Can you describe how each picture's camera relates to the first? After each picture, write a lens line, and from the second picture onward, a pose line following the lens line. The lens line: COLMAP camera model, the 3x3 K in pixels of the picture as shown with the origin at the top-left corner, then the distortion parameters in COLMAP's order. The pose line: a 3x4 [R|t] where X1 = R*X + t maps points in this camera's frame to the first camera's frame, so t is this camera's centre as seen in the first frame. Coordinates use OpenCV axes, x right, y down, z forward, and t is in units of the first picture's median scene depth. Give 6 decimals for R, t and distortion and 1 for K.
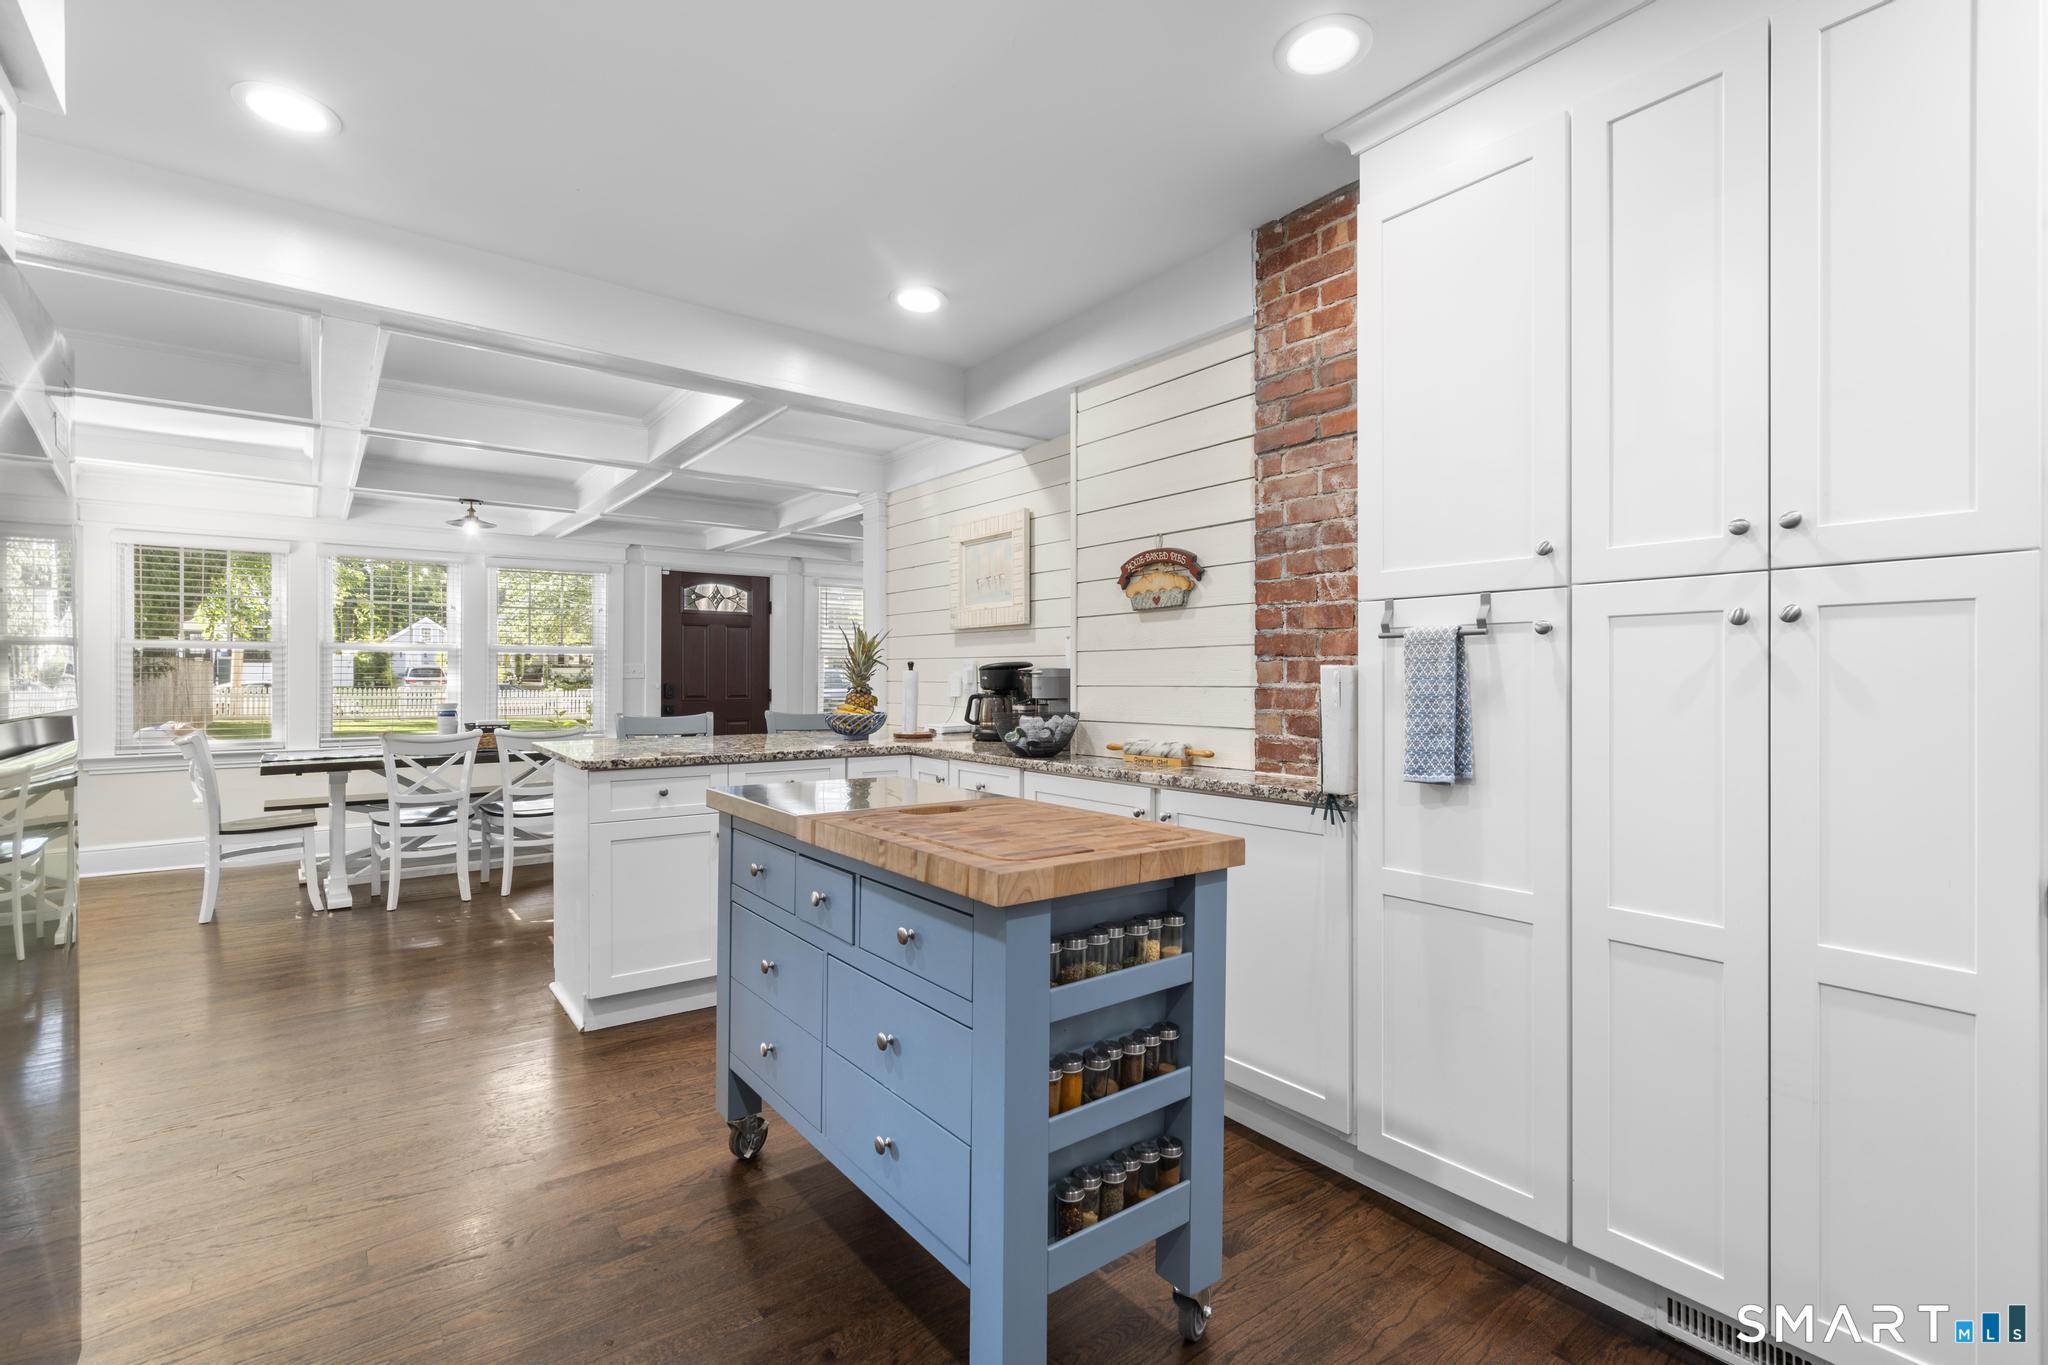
lens RADIAL K [[925.9, 0, 1037.1], [0, 925.9, 679.3], [0, 0, 1]] dist [-0.007497, 0.003538]
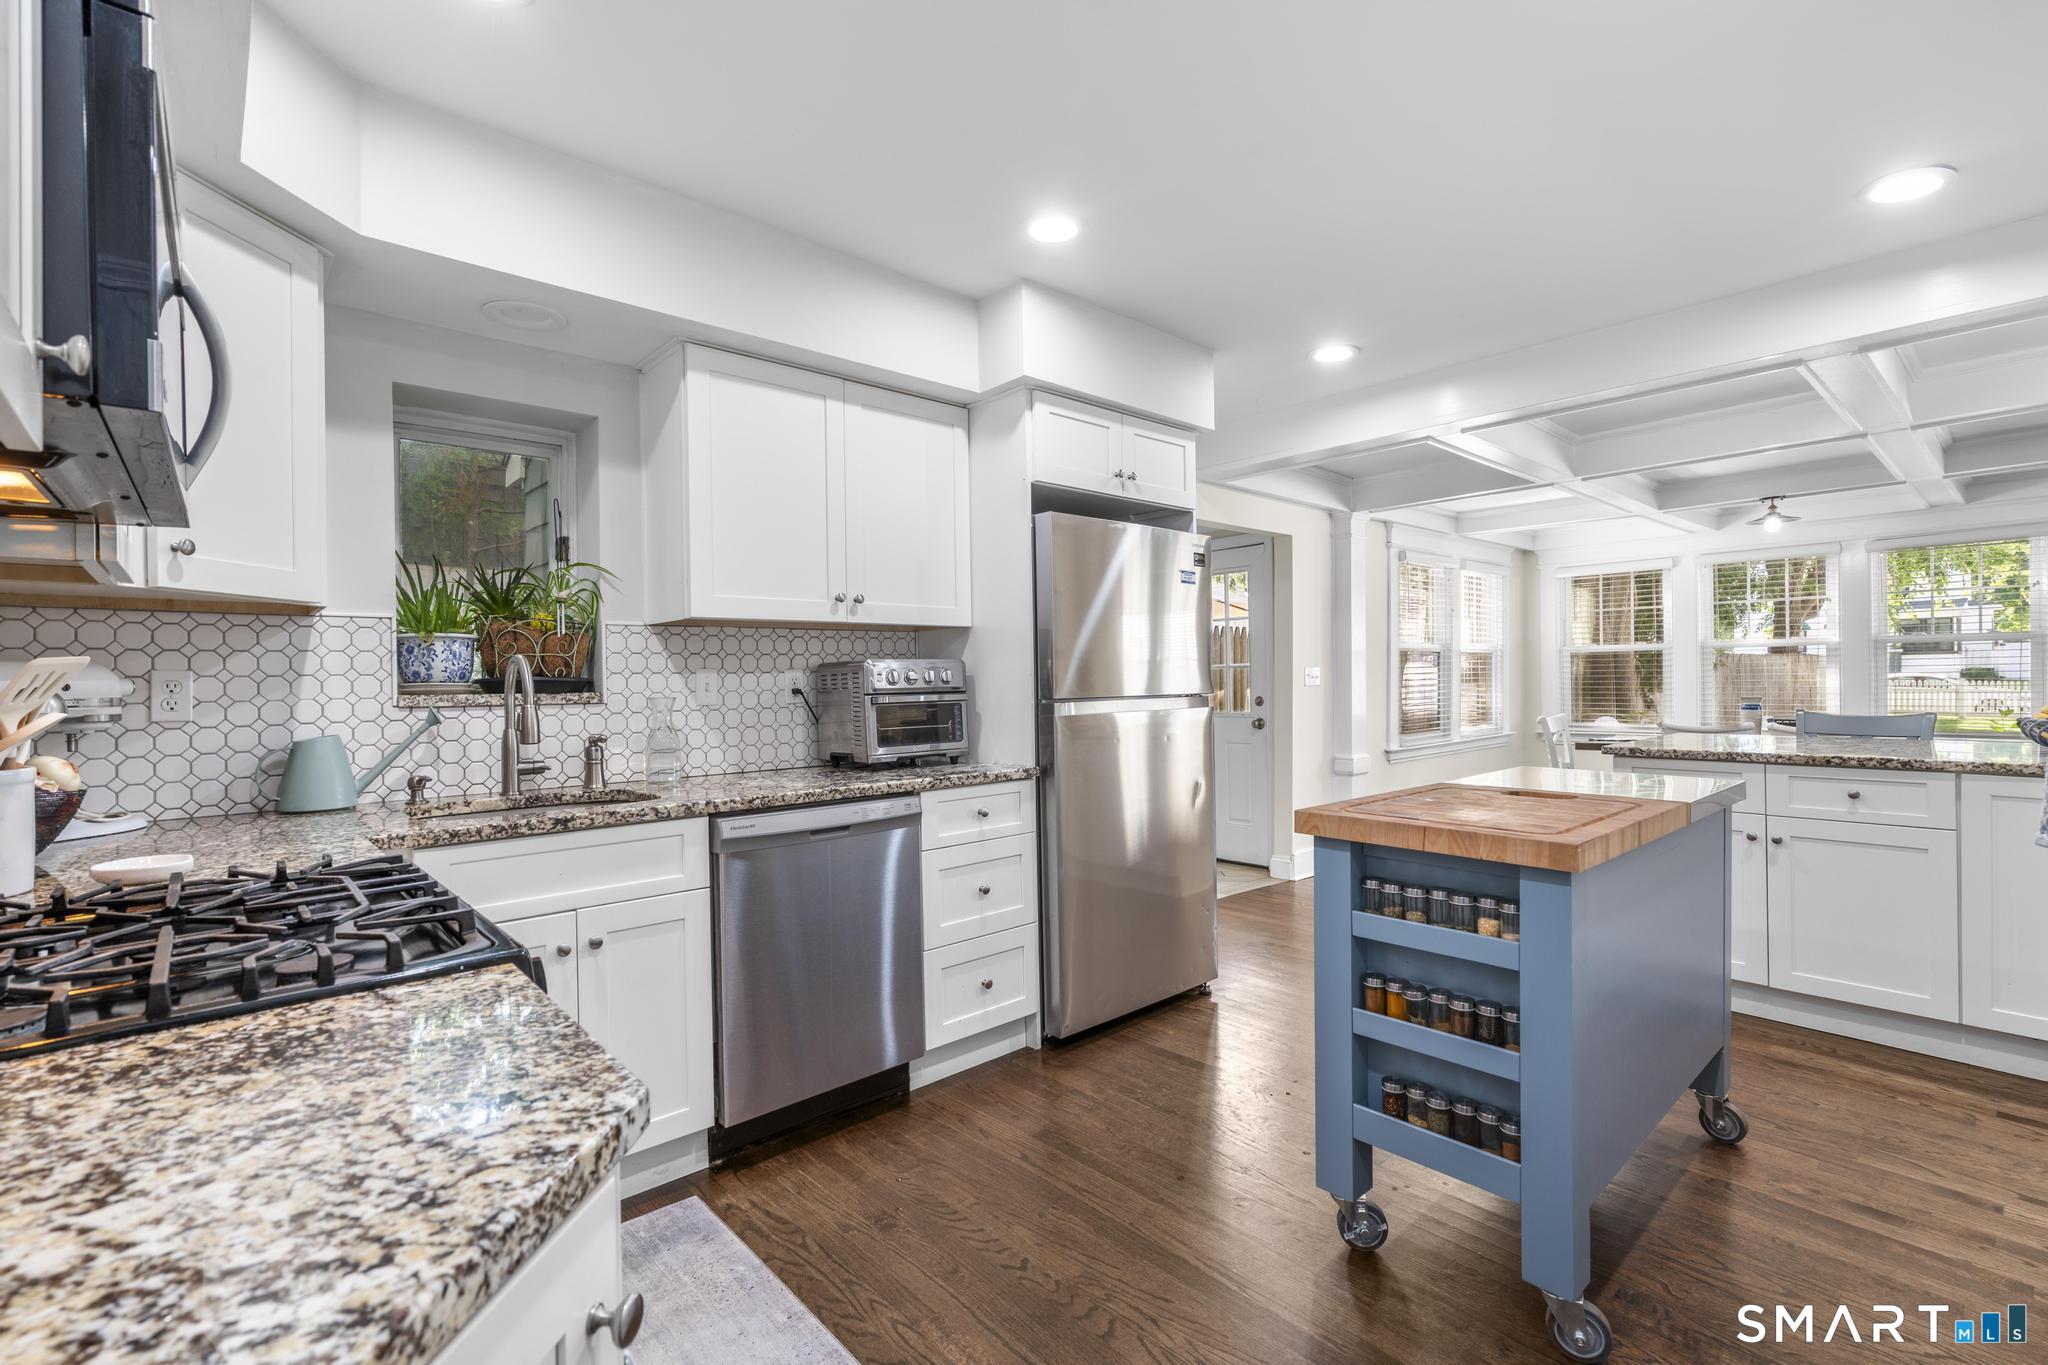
lens RADIAL K [[925.9, 0, 1028.1], [0, 925.9, 676.5], [0, 0, 1]] dist [-0.007497, 0.003538]
pose [[0.065211, -0.006463, -0.997851, 0.602289], [0.010747, 0.999926, -0.005774, -0.000408], [0.997814, -0.010347, 0.065276, 0.202152]]
